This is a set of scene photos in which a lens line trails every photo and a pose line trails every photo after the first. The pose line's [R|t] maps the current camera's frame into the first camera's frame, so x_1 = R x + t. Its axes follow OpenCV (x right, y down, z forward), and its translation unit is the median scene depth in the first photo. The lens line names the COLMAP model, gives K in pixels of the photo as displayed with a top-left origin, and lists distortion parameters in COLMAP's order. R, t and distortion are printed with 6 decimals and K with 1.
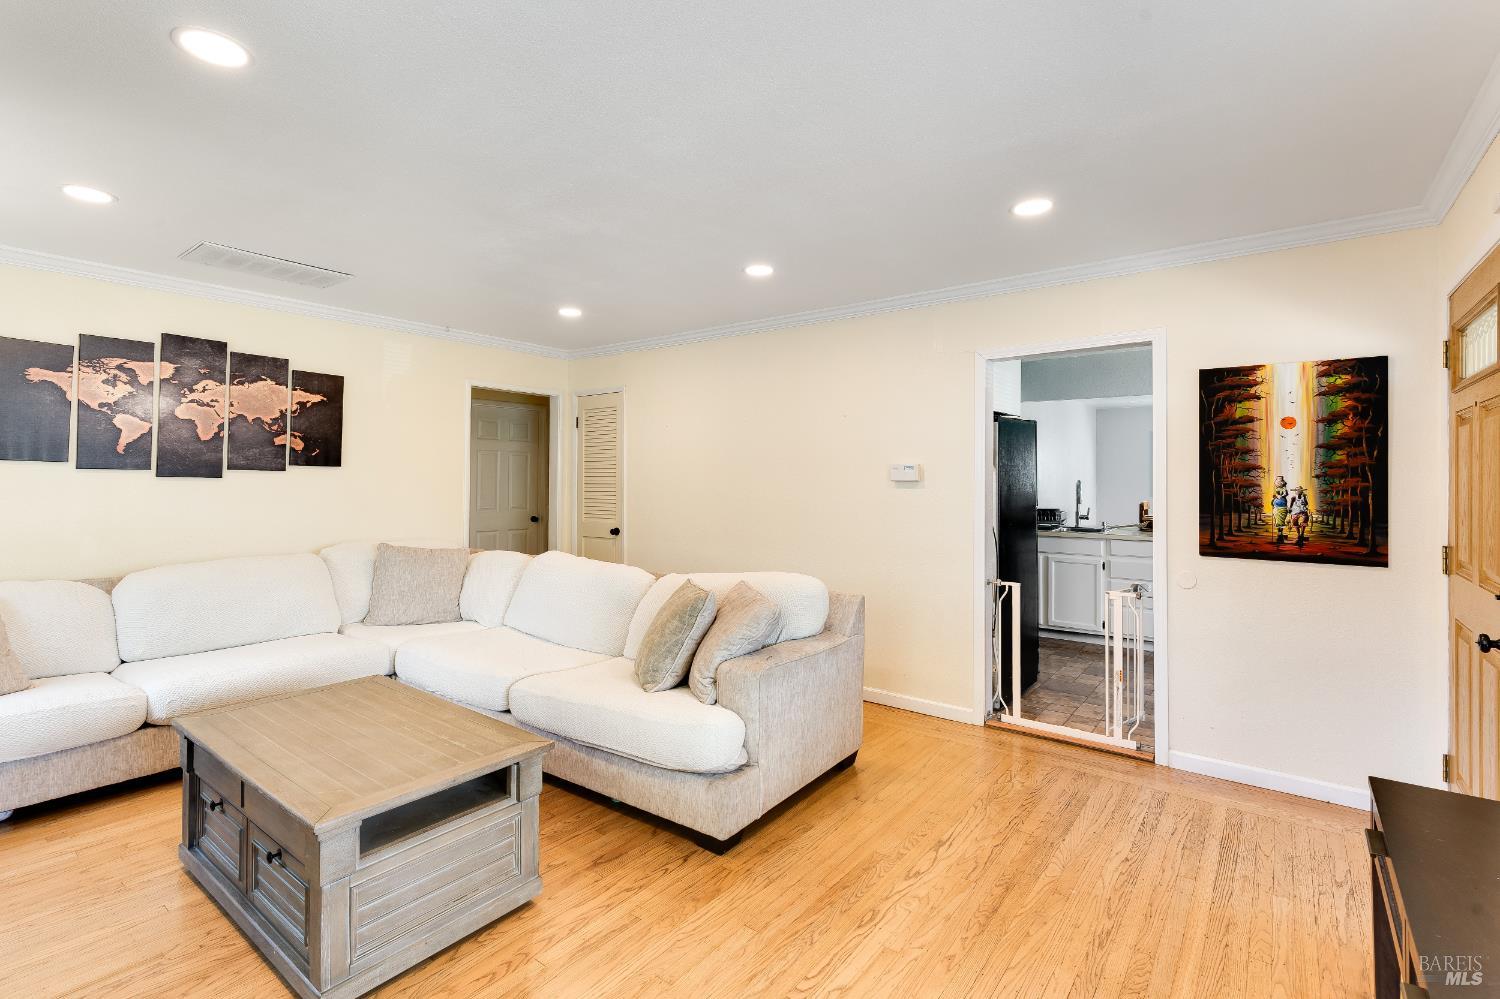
lens RADIAL K [[693.9, 0, 747.3], [0, 693.9, 476.0], [0, 0, 1]] dist [-0.004996, 0.000396]
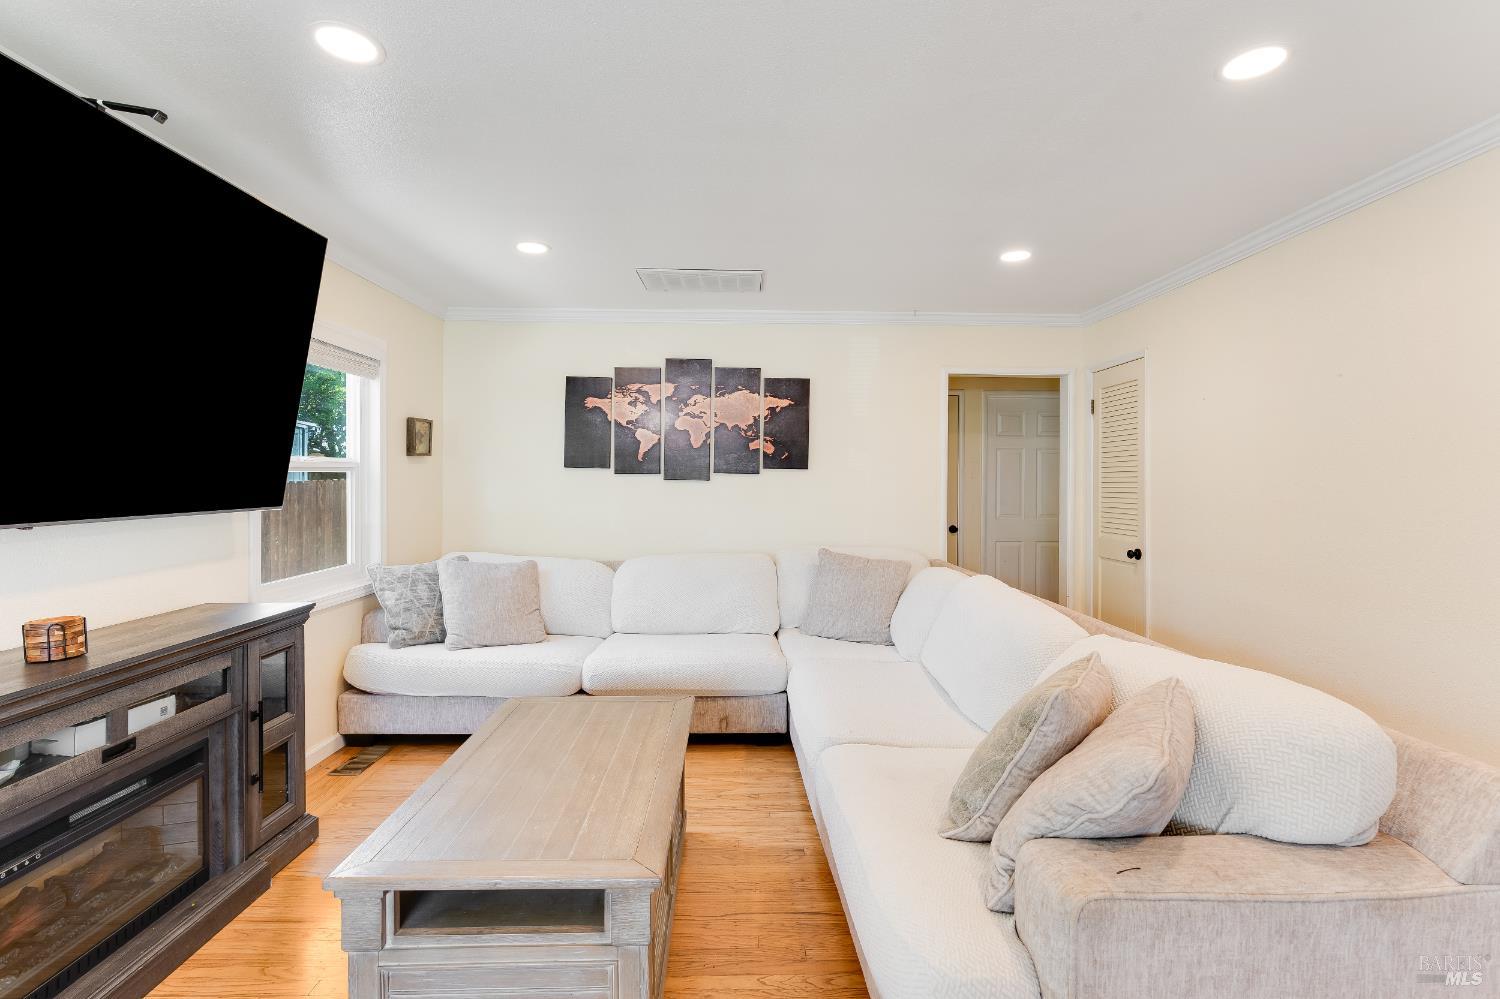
lens RADIAL K [[681.8, 0, 758.1], [0, 681.8, 482.3], [0, 0, 1]] dist [-0.009556, 0.002407]
pose [[0.631033, -0.003254, -0.775750, 0.155474], [0.004919, 0.999988, -0.000193, 0.006438], [0.775741, -0.003694, 0.631041, 0.373067]]
